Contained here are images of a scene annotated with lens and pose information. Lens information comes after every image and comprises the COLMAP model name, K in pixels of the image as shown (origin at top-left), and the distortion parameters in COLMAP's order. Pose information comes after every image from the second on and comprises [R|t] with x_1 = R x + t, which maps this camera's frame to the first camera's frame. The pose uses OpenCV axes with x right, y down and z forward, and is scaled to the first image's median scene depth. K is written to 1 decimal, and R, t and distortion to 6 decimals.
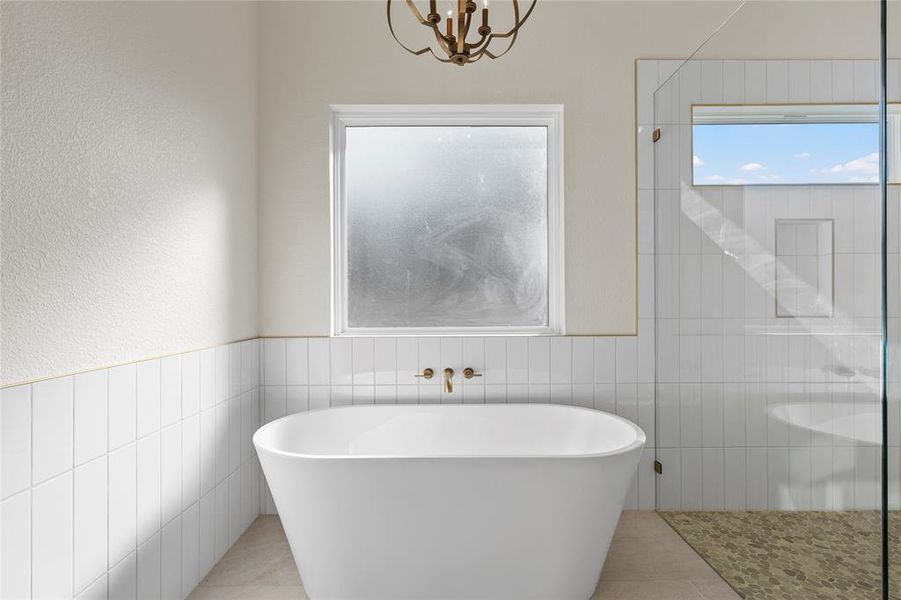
lens RADIAL K [[441.5, 0, 453.9], [0, 441.5, 297.5], [0, 0, 1]] dist [0.002803, 0.000094]
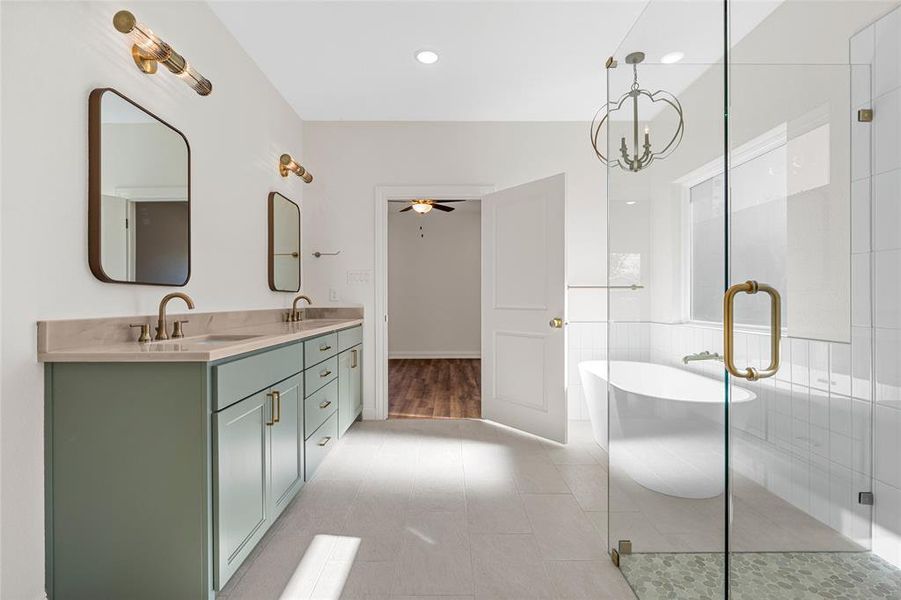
lens RADIAL K [[441.5, 0, 450.5], [0, 441.5, 301.6], [0, 0, 1]] dist [0.002803, 0.000094]
pose [[-0.025951, 0.006477, -0.999642, 1.490491], [-0.001430, 0.999978, 0.006516, -0.006051], [0.999662, 0.001599, -0.025941, 0.229687]]
